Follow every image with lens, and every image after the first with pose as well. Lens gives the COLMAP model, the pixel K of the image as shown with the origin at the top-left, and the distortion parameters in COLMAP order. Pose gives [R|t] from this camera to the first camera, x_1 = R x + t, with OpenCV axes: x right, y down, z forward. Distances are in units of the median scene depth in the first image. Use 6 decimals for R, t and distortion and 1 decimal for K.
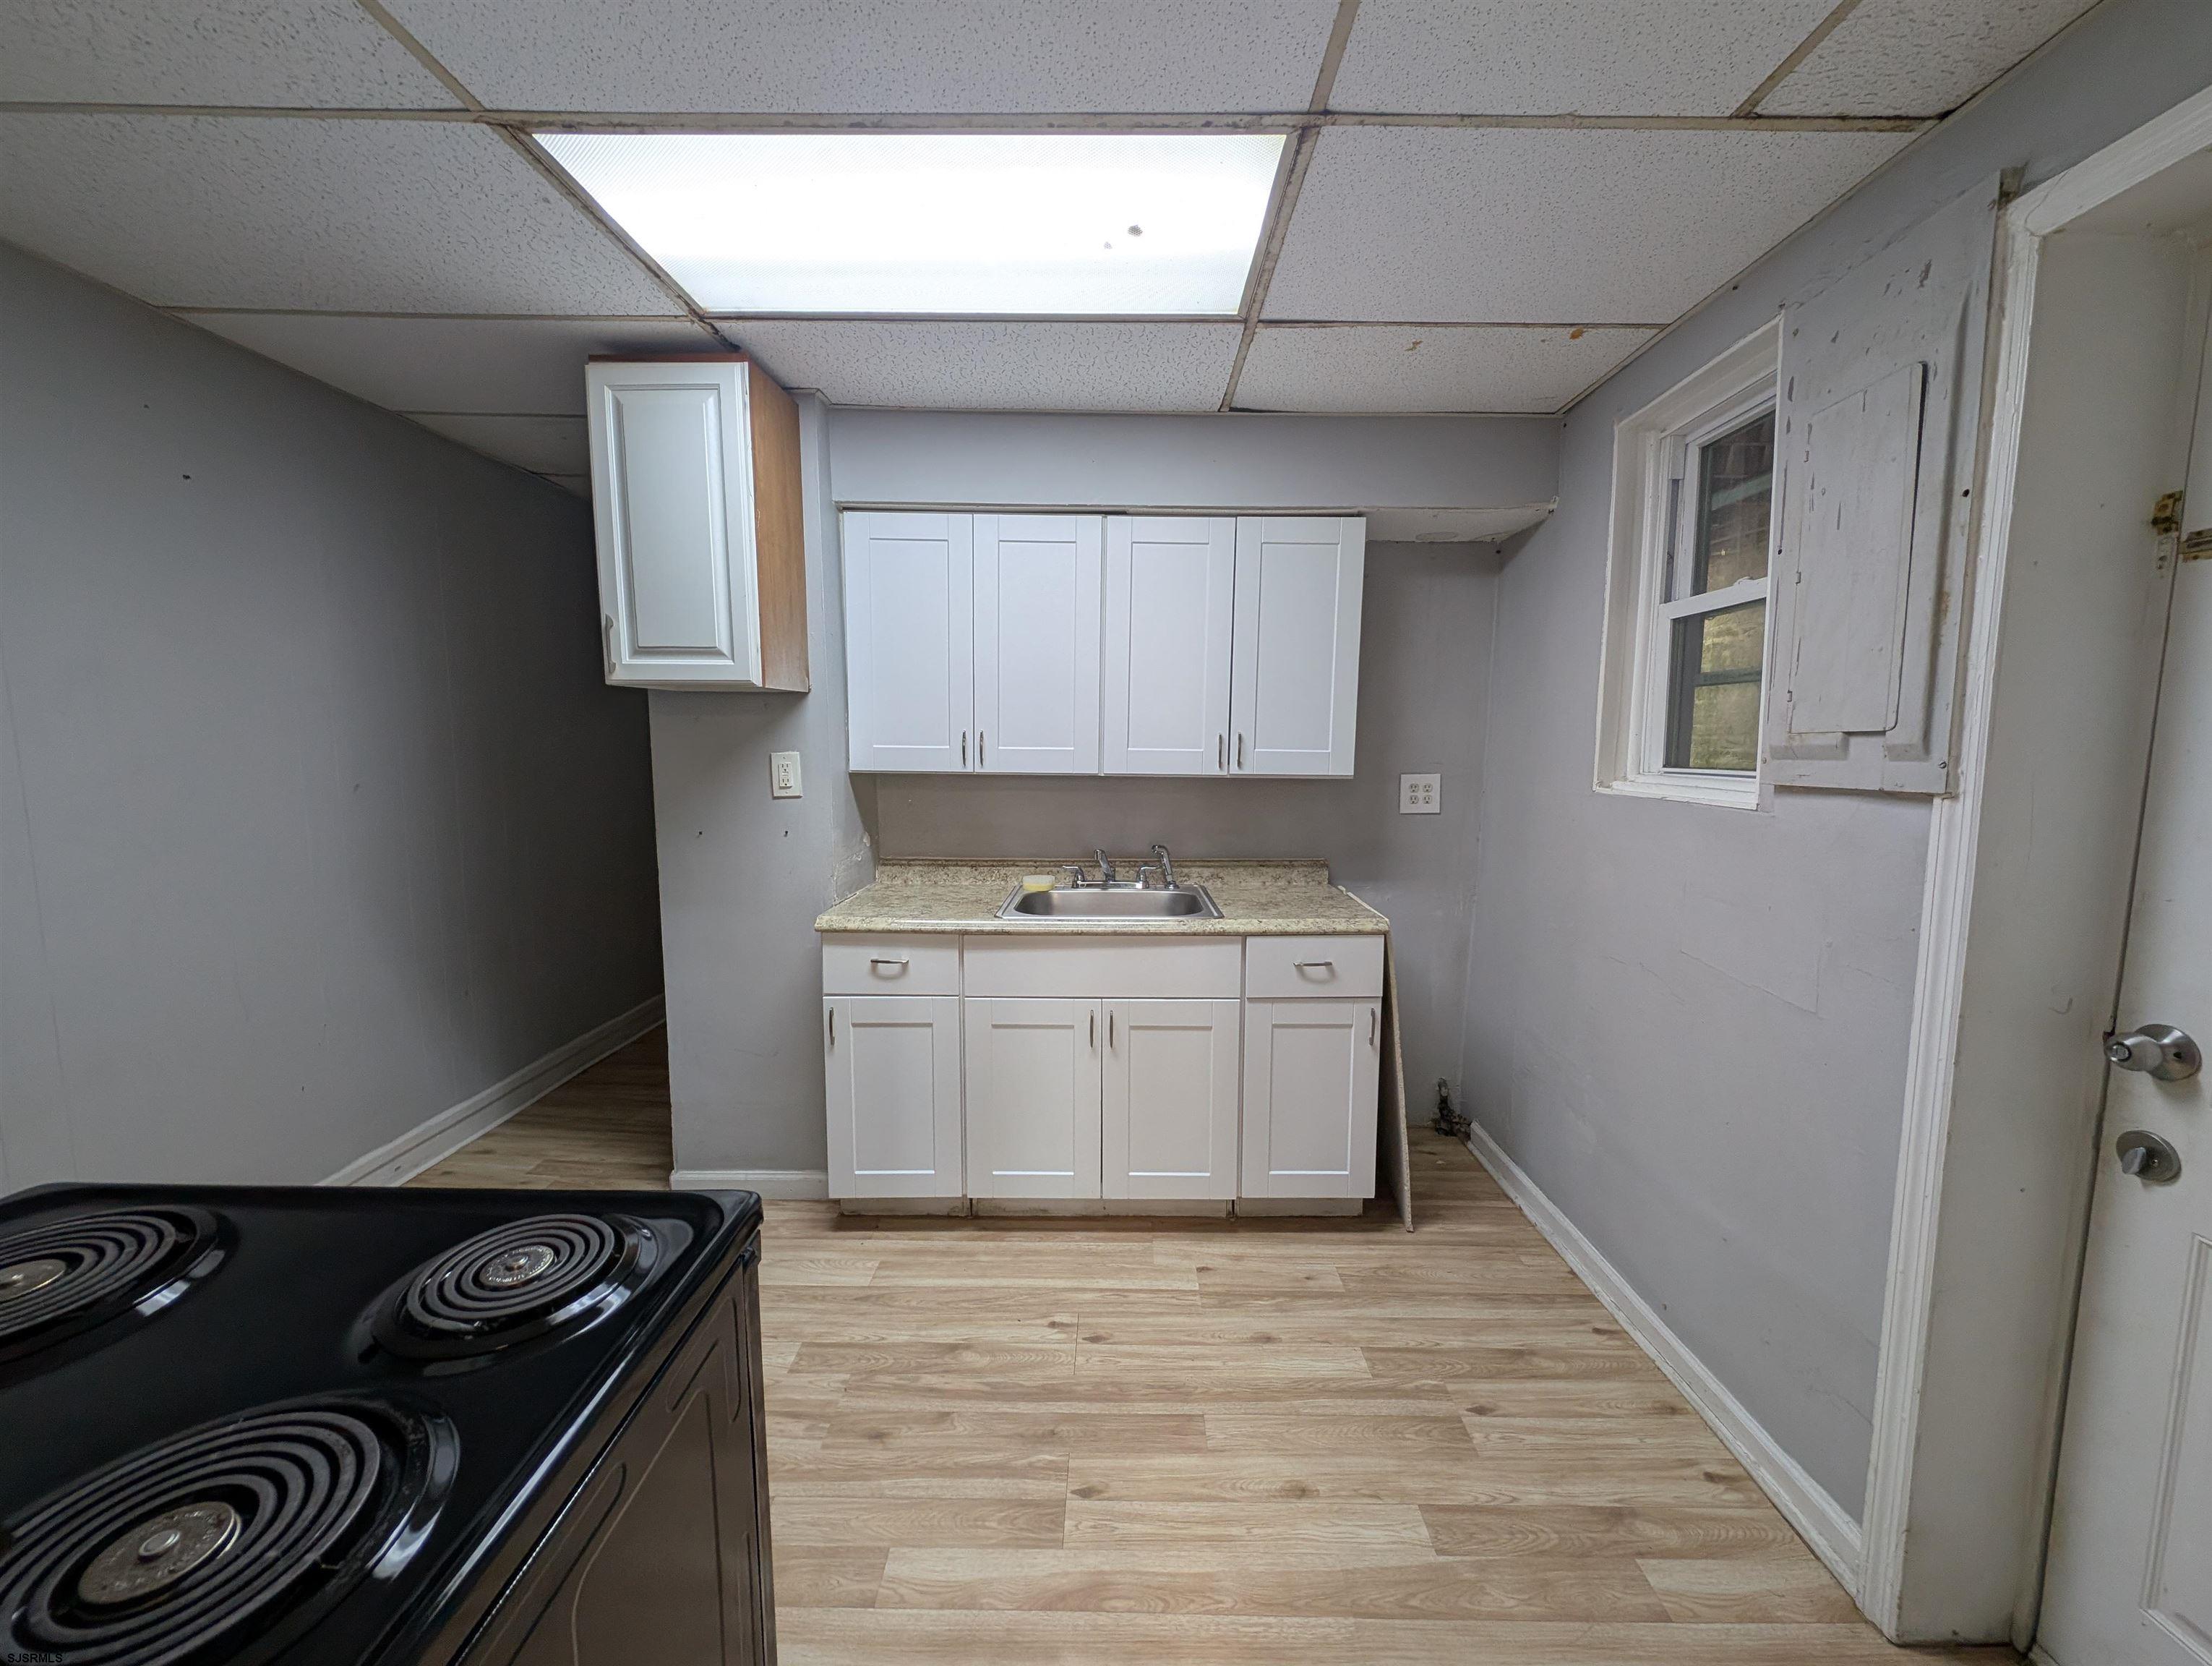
lens RADIAL K [[829.4, 0, 1110.0], [0, 829.4, 832.4], [0, 0, 1]] dist [0.013562, -0.008643]
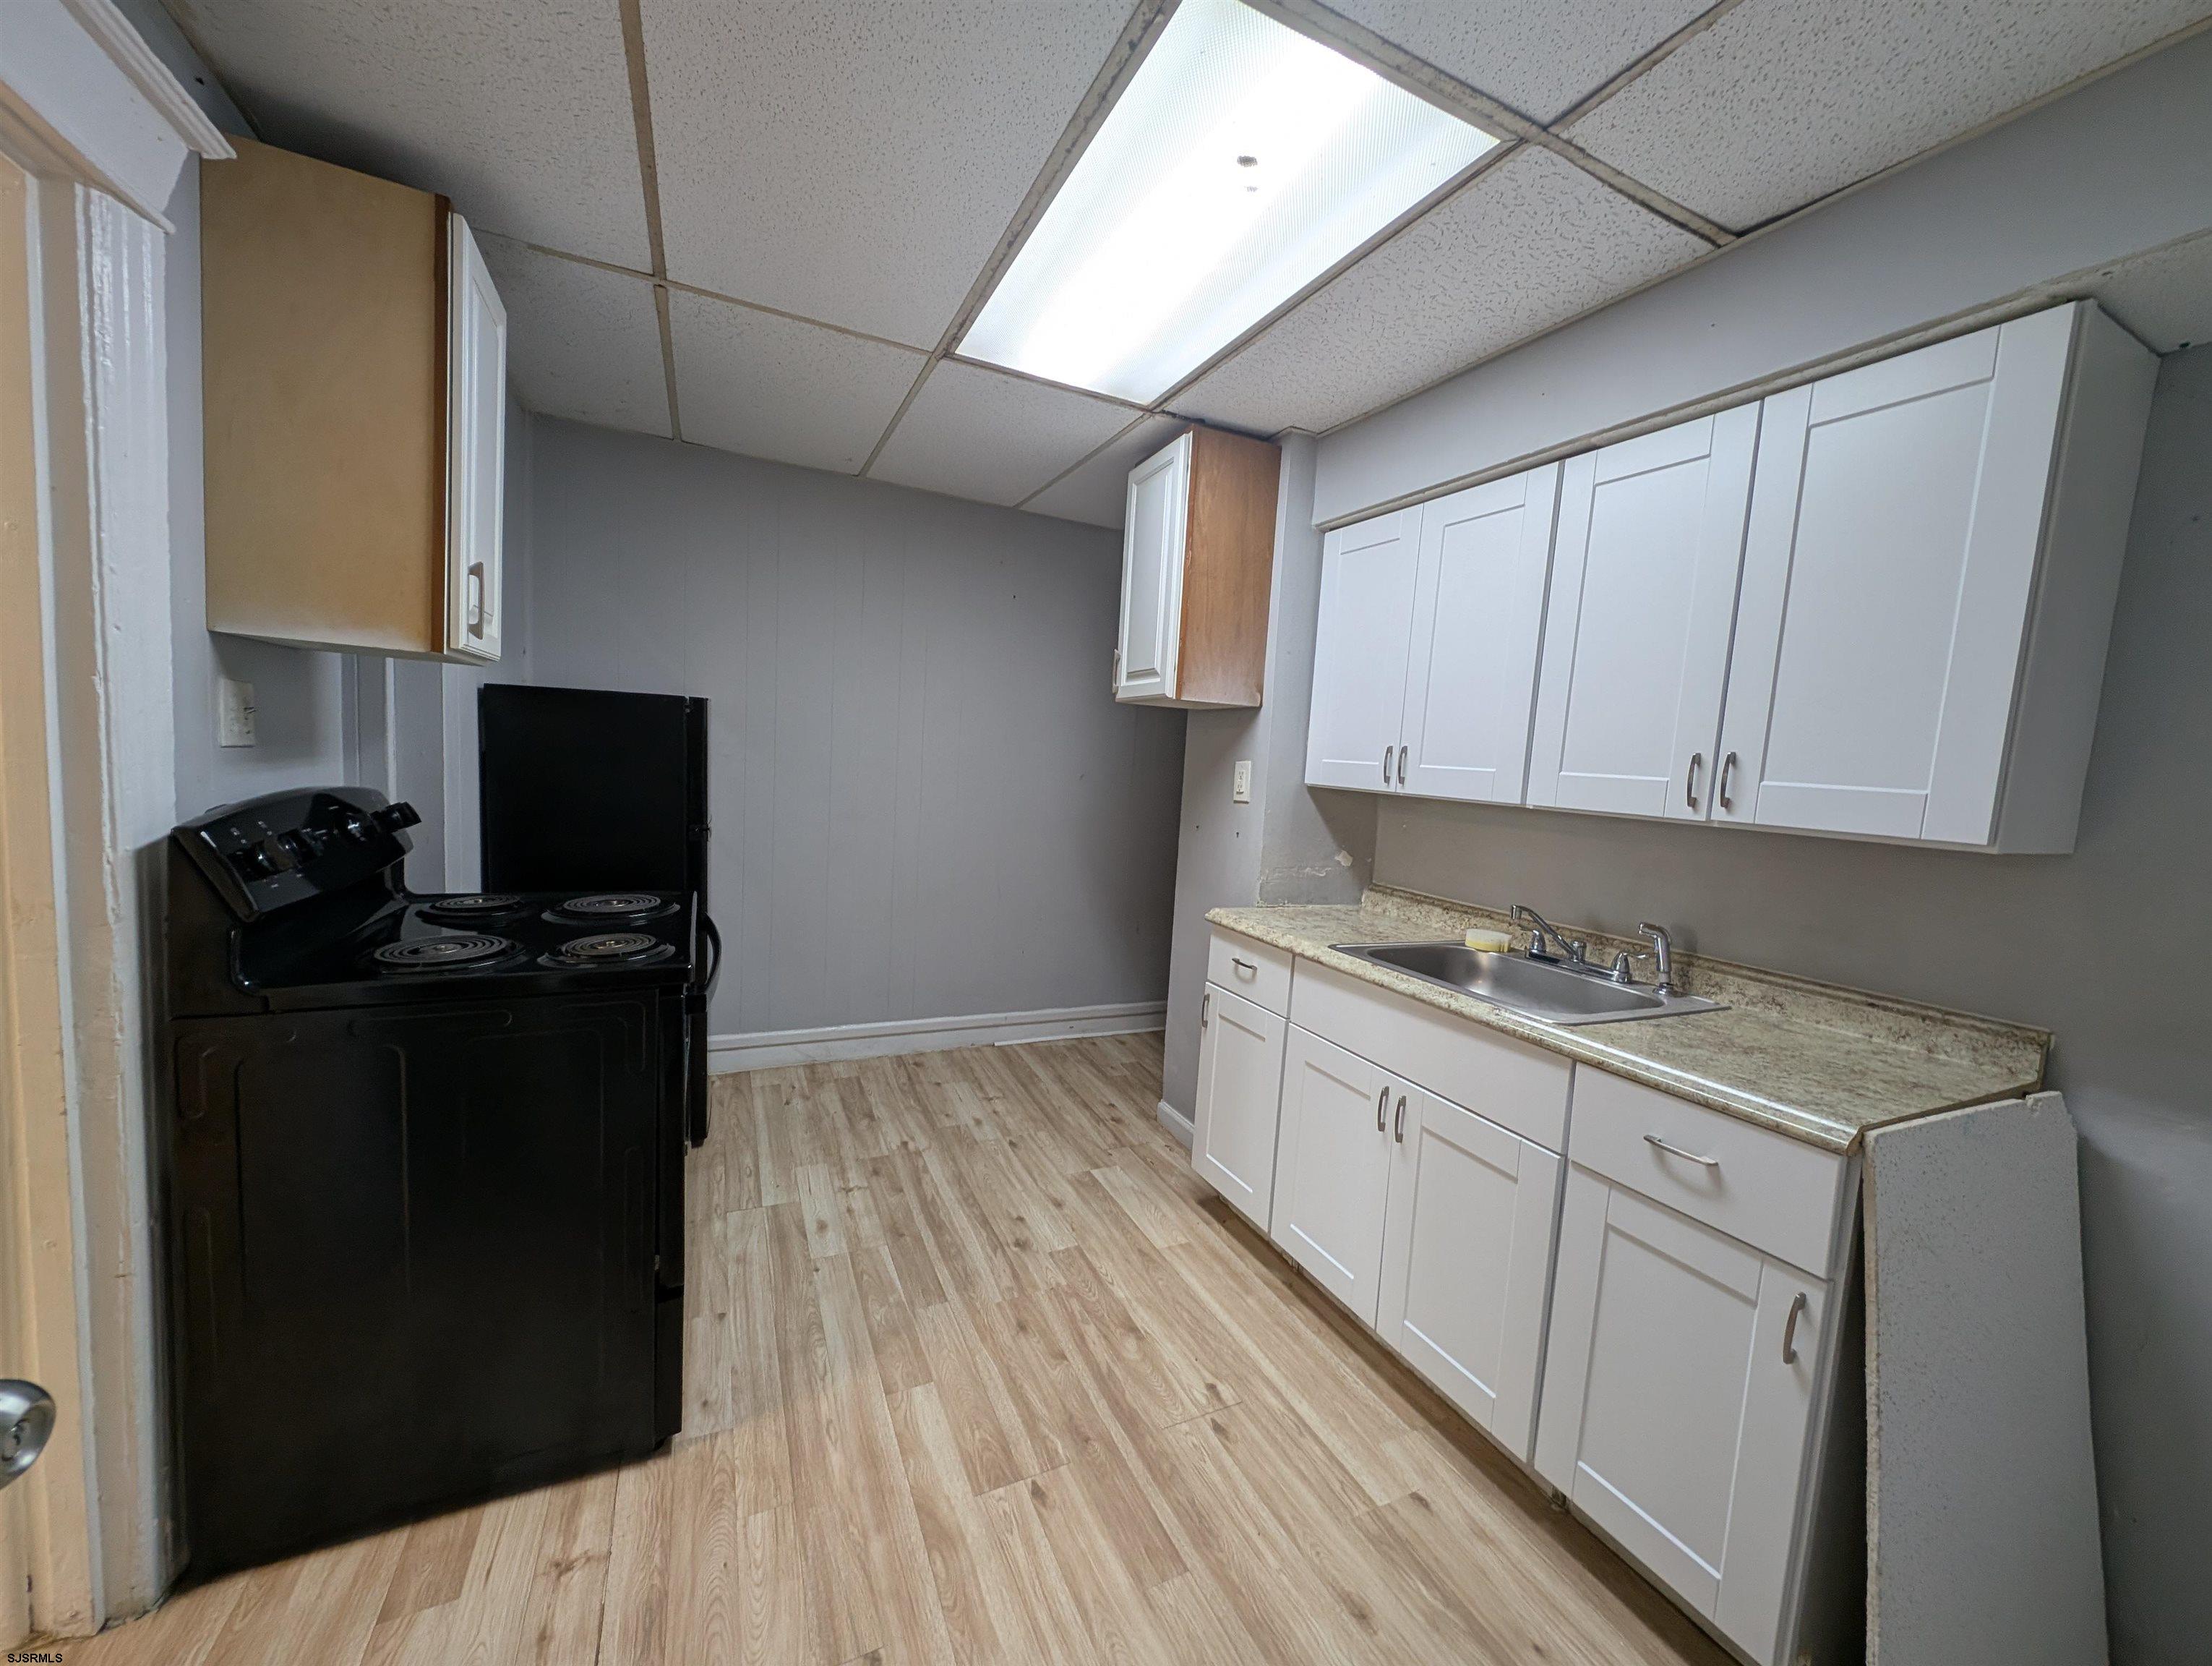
lens RADIAL K [[829.4, 0, 1110.0], [0, 829.4, 832.4], [0, 0, 1]] dist [0.013562, -0.008643]
pose [[0.441316, 0.101874, -0.891550, 0.621230], [-0.163006, 0.986106, 0.031990, -0.010994], [0.882422, 0.131210, 0.451791, 0.414660]]
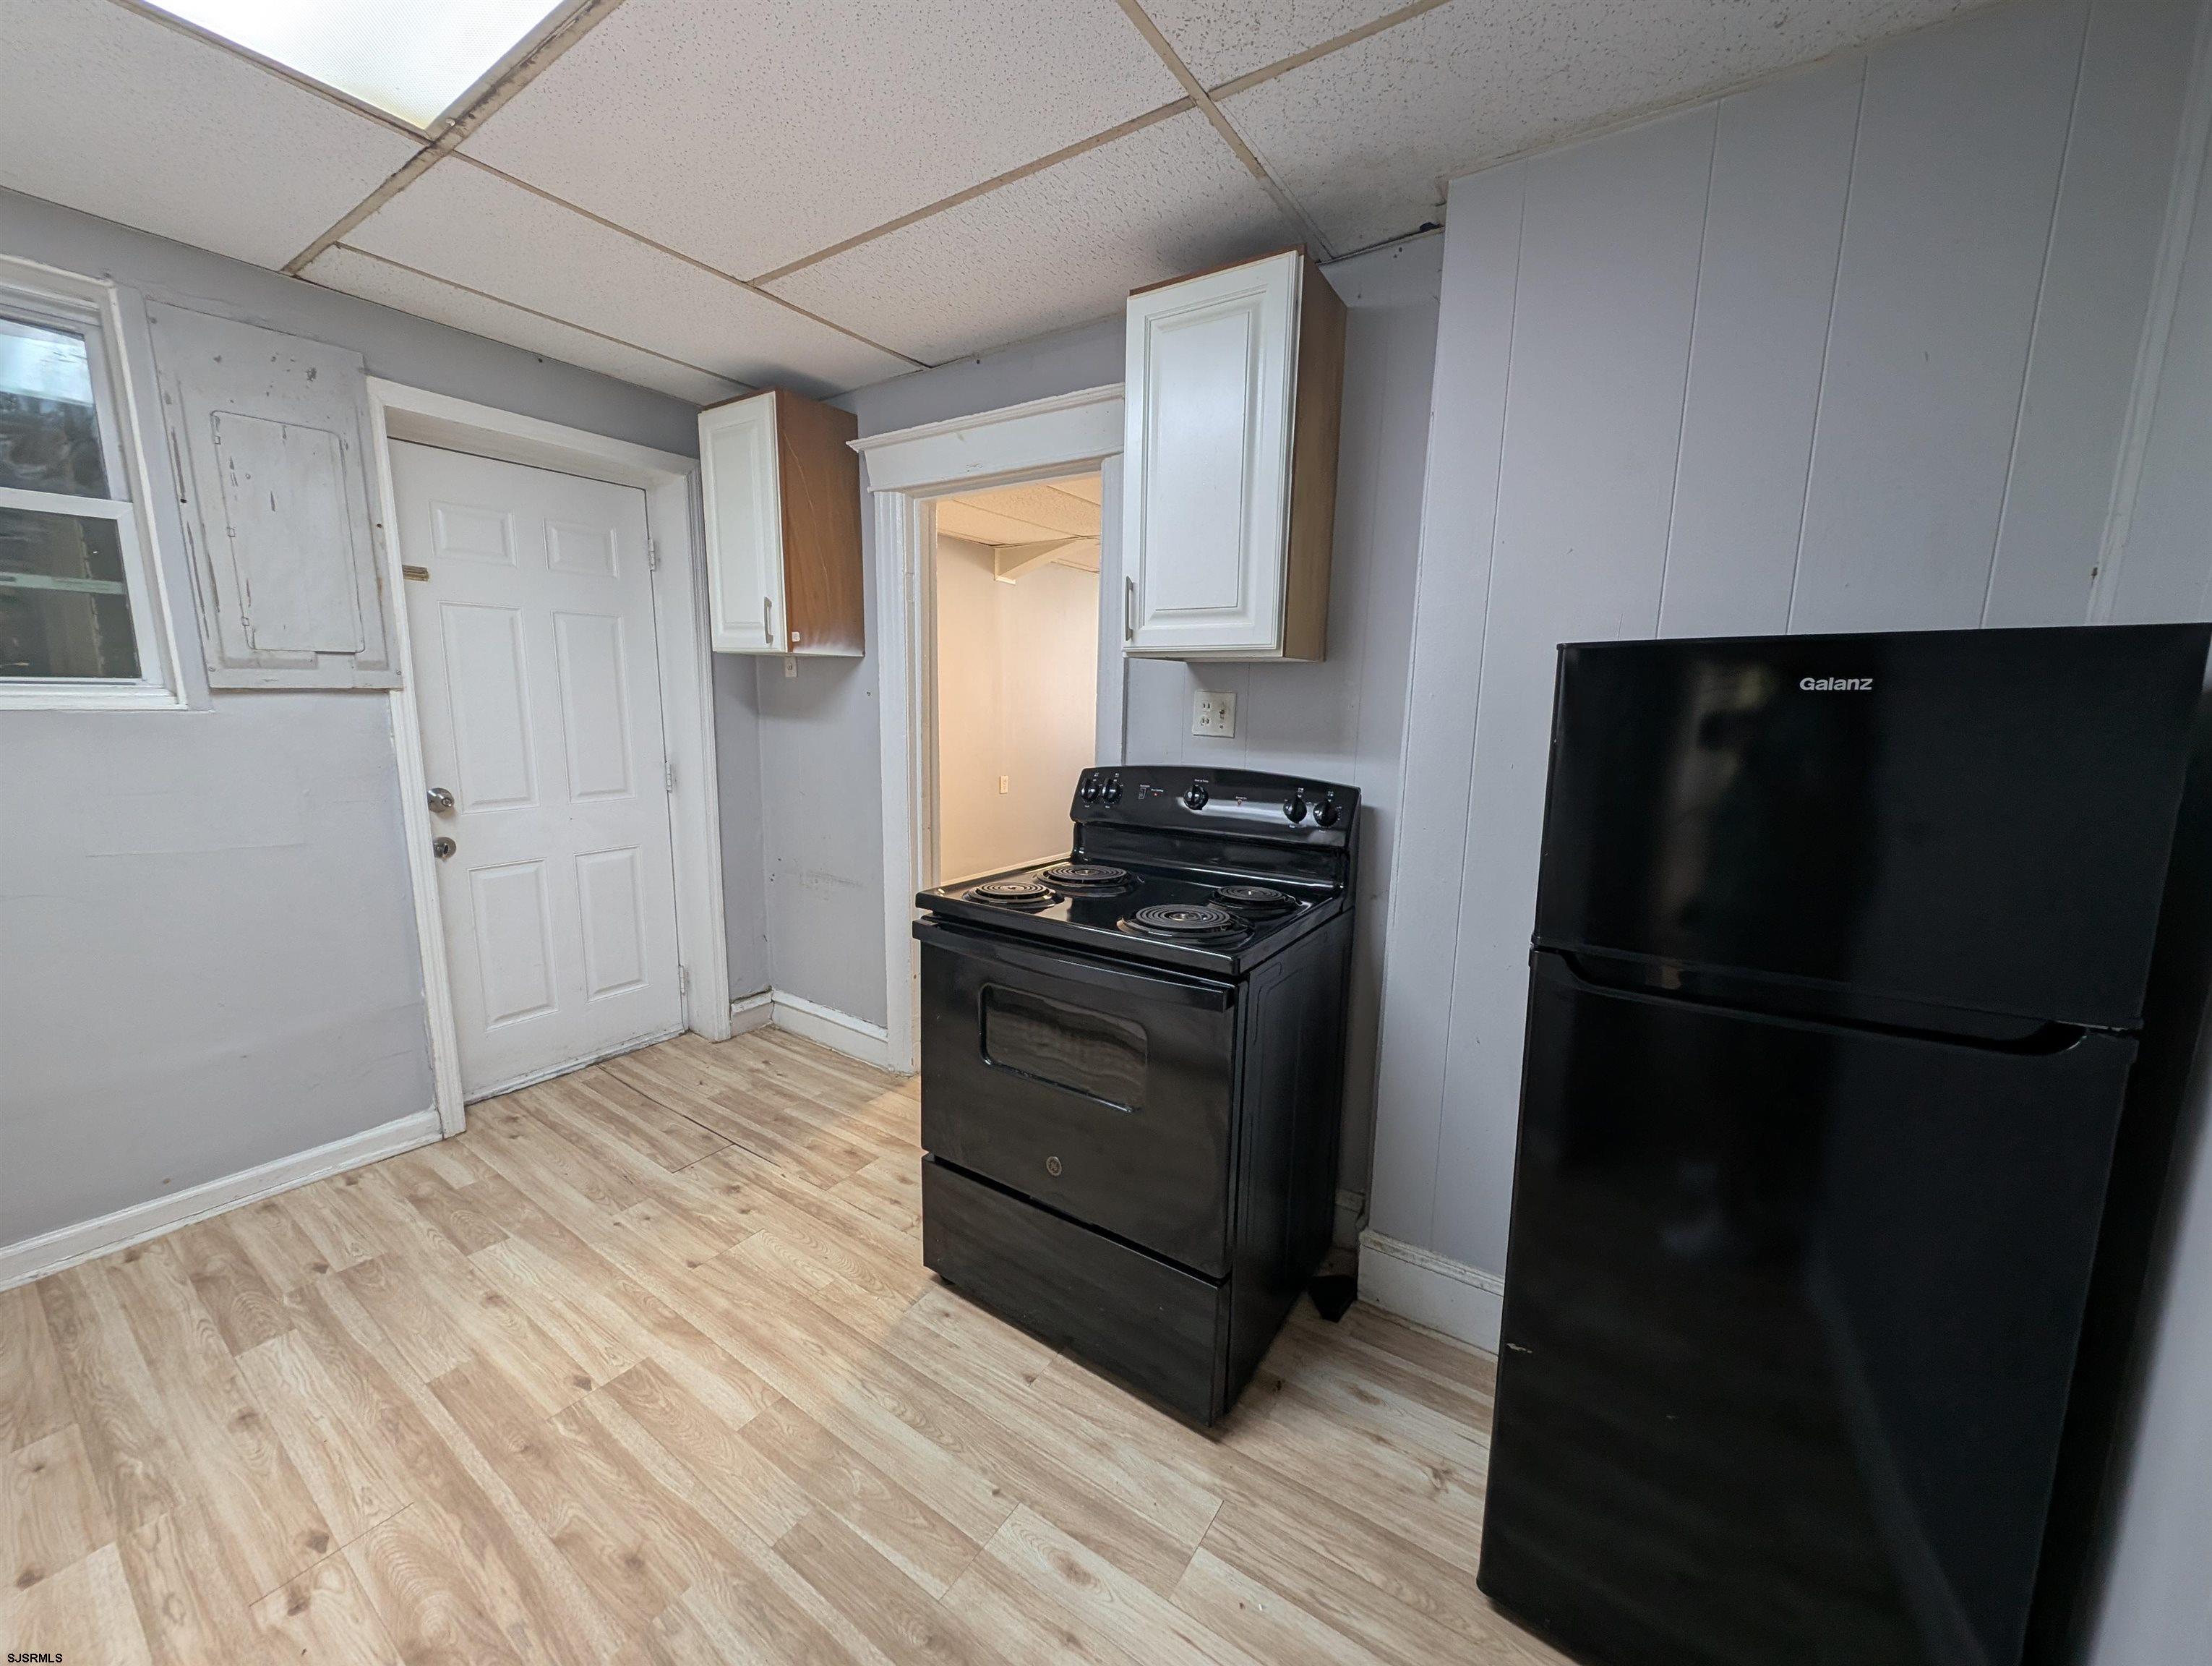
lens RADIAL K [[829.4, 0, 1110.0], [0, 829.4, 832.4], [0, 0, 1]] dist [0.013562, -0.008643]
pose [[-0.838634, -0.114671, 0.532488, -0.827846], [0.030325, 0.966244, 0.255839, -0.099135], [-0.543850, 0.230703, -0.806848, 1.031712]]
